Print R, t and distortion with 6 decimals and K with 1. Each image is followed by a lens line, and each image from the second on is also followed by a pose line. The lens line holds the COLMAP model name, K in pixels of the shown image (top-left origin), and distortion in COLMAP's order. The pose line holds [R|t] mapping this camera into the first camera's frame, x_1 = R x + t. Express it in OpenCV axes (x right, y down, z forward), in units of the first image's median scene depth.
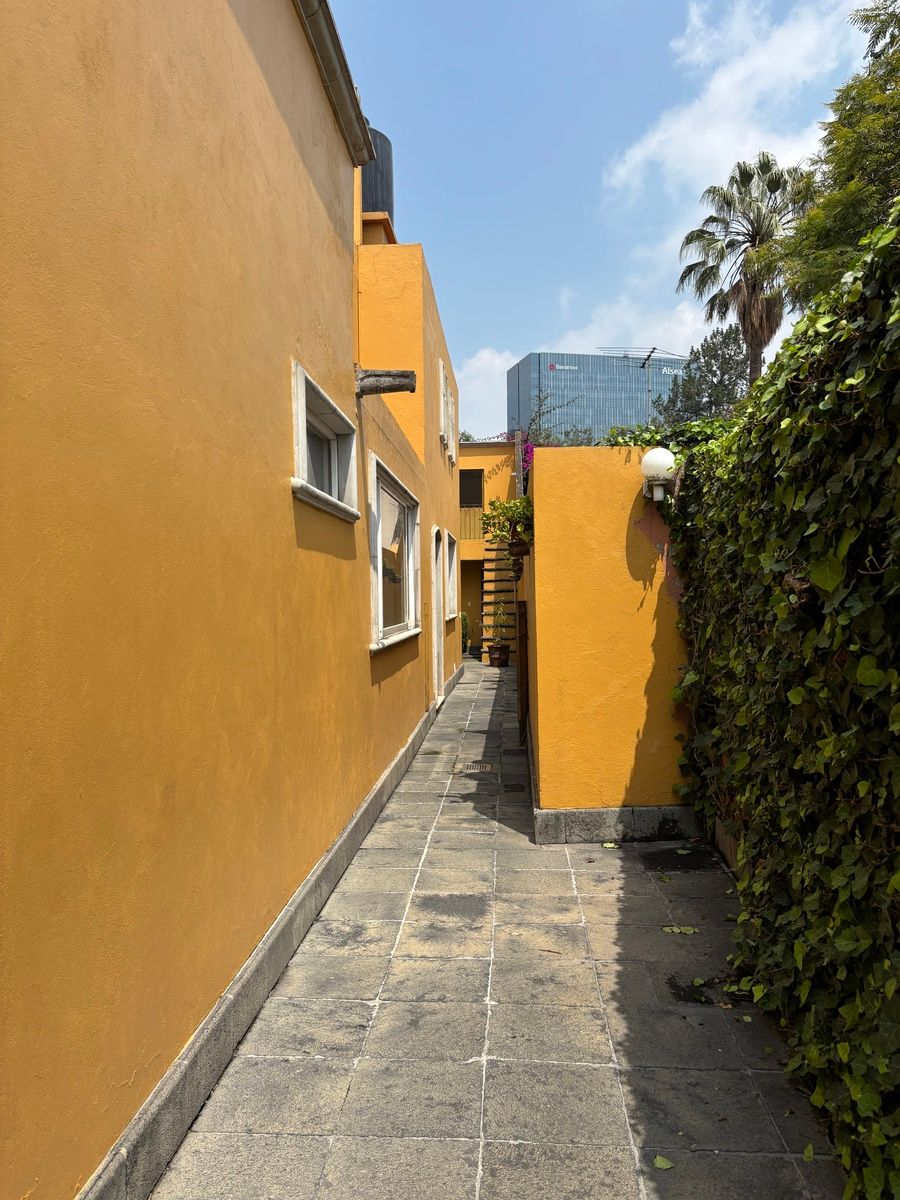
lens RADIAL K [[1008.6, 0, 450.0], [0, 1008.6, 600.0], [0, 0, 1]] dist [-0.038440, 0.001358]
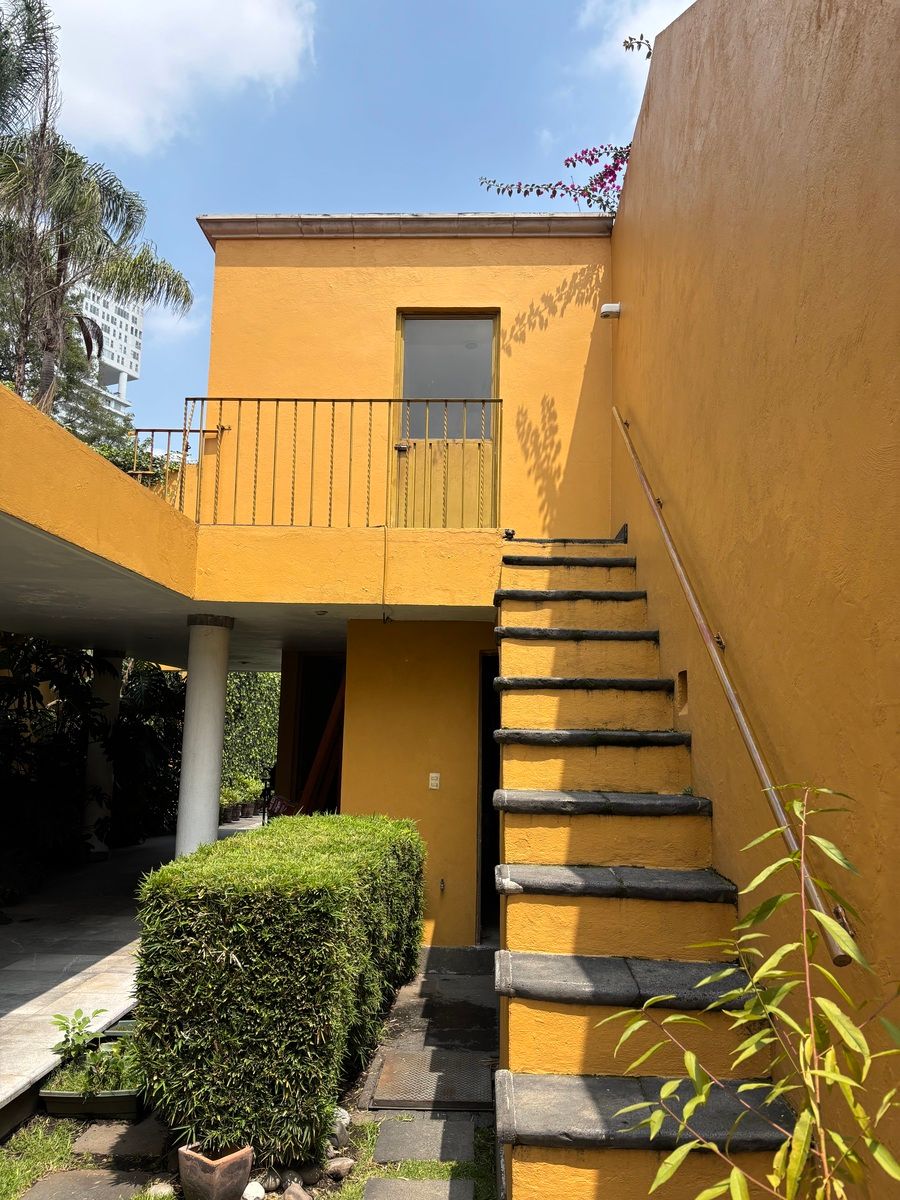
lens RADIAL K [[1008.6, 0, 450.0], [0, 1008.6, 600.0], [0, 0, 1]] dist [-0.038440, 0.001358]
pose [[0.999318, 0.033805, 0.014865, 0.018737], [-0.031538, 0.990655, -0.132695, -0.008278], [-0.019212, 0.132136, 0.991045, 0.768534]]
